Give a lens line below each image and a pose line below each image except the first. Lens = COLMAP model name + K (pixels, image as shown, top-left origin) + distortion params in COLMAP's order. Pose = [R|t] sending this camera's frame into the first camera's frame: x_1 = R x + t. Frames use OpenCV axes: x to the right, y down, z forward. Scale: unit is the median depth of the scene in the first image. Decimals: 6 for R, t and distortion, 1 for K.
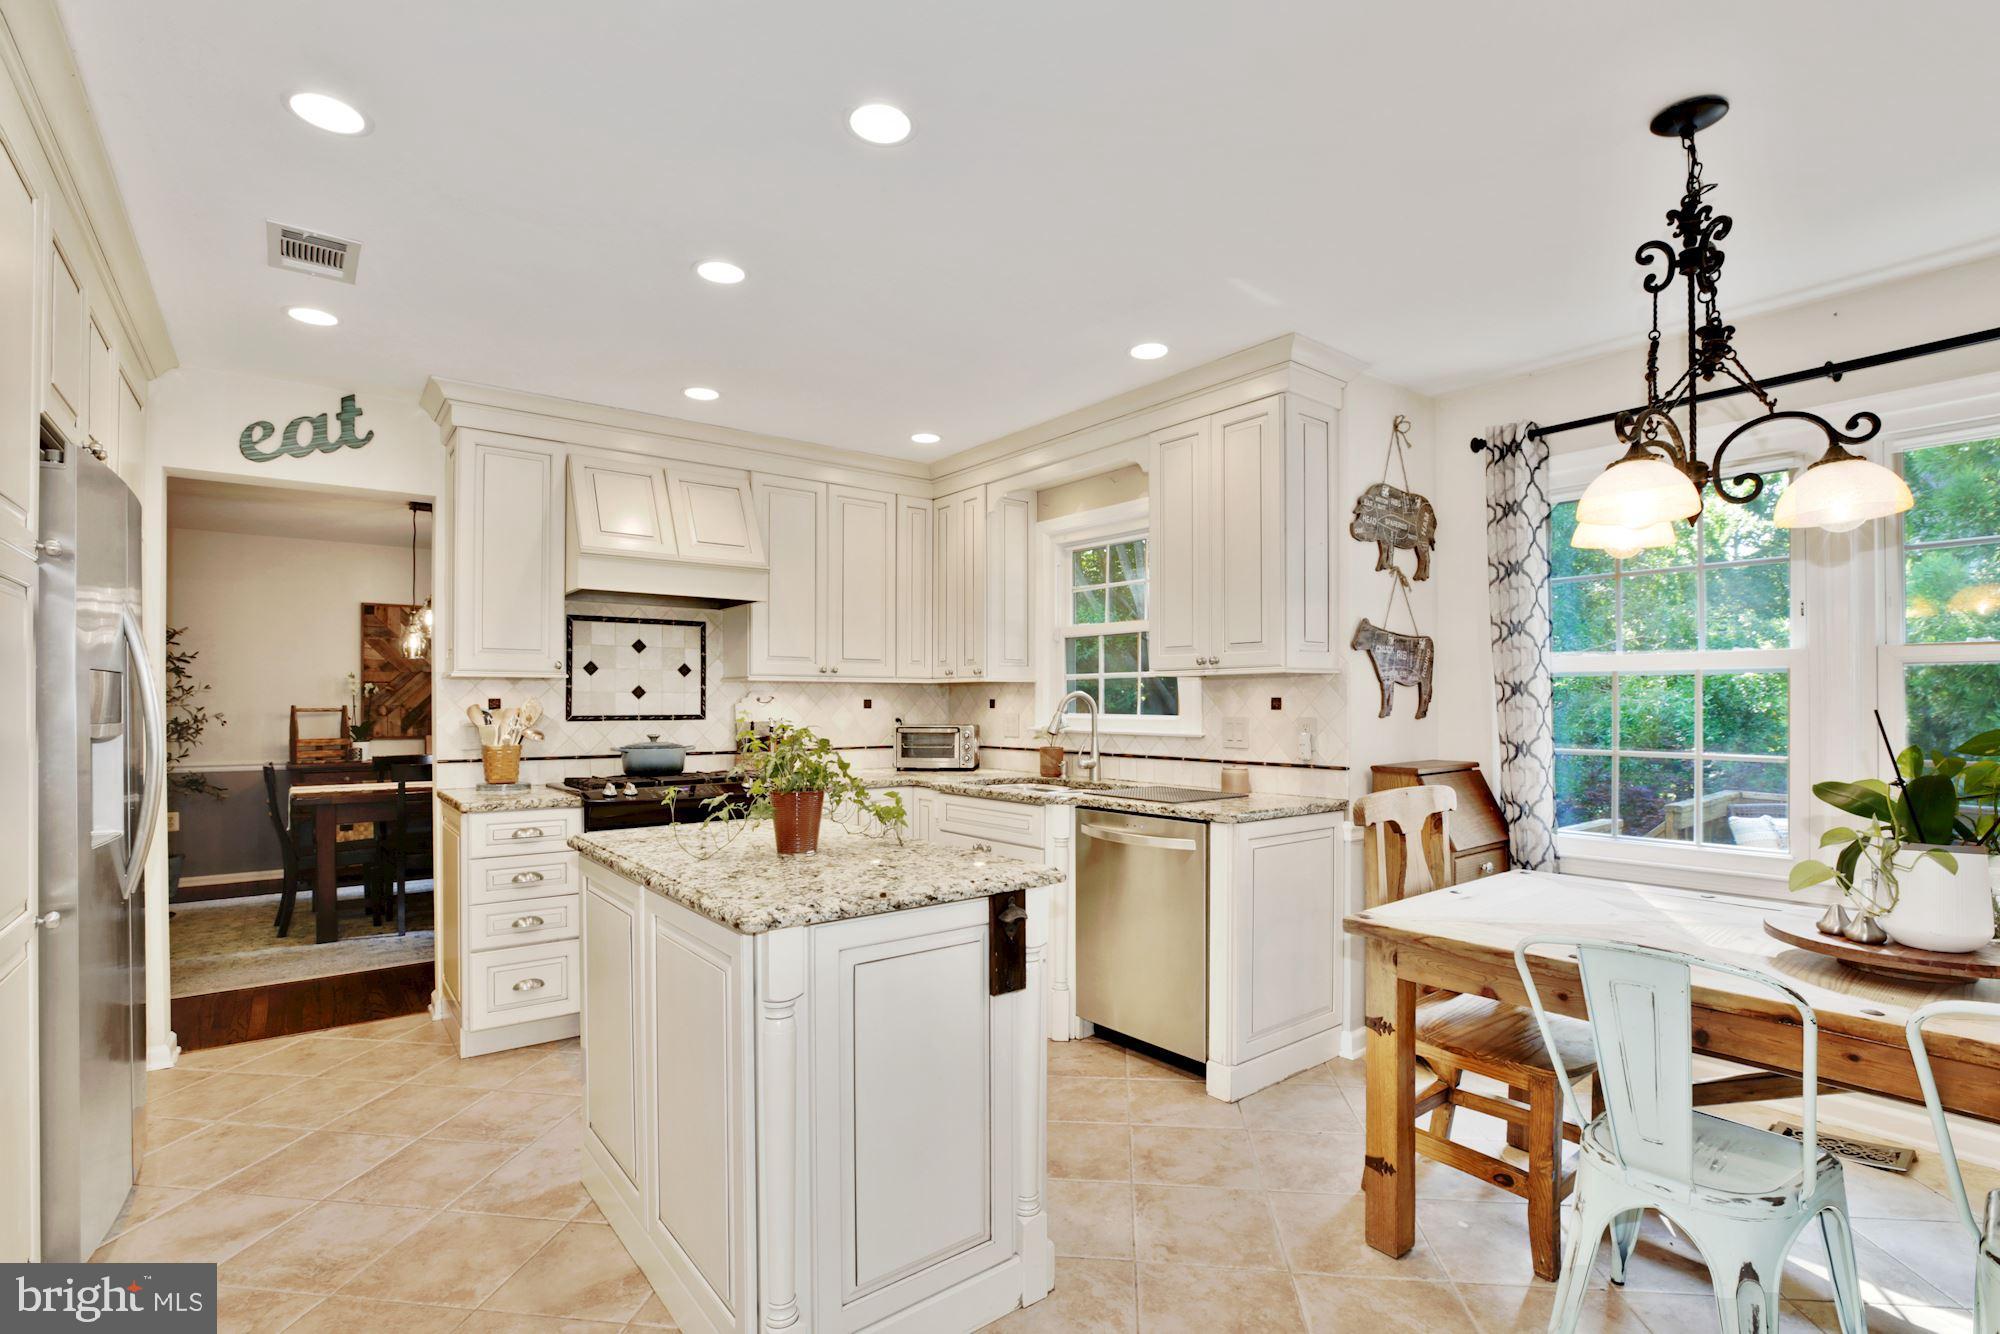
lens RADIAL K [[919.4, 0, 1000.0], [0, 919.4, 709.4], [0, 0, 1]] dist [-0.006208, 0.001422]
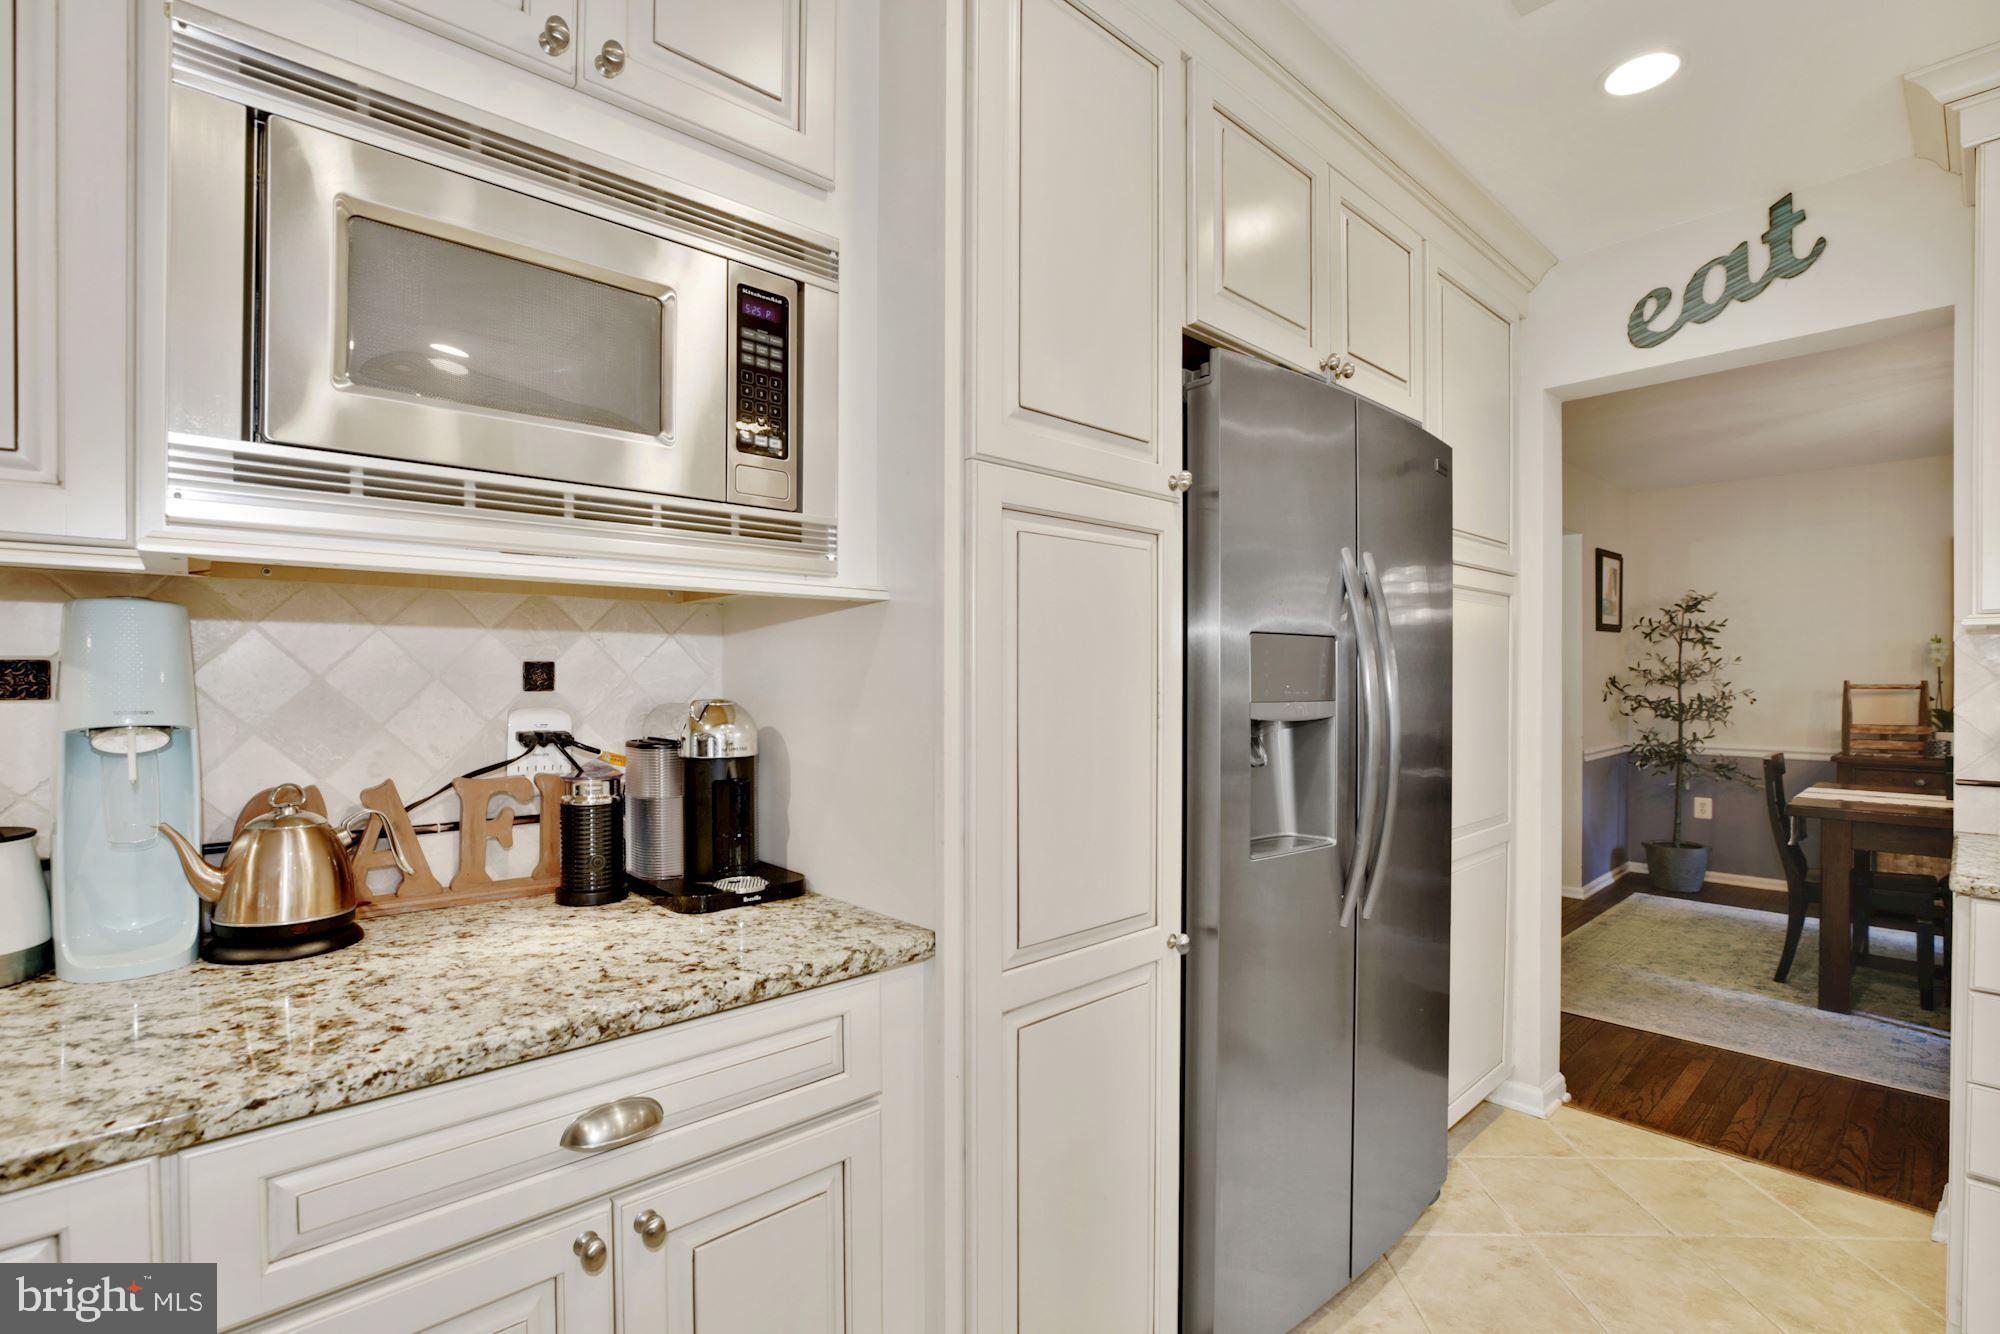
lens RADIAL K [[919.4, 0, 1001.2], [0, 919.4, 678.7], [0, 0, 1]] dist [-0.006208, 0.001422]
pose [[0.100161, 0.000965, -0.994971, -0.120820], [-0.009086, 0.999959, 0.000055, 0.000735], [0.994930, 0.009035, 0.100165, 0.380739]]
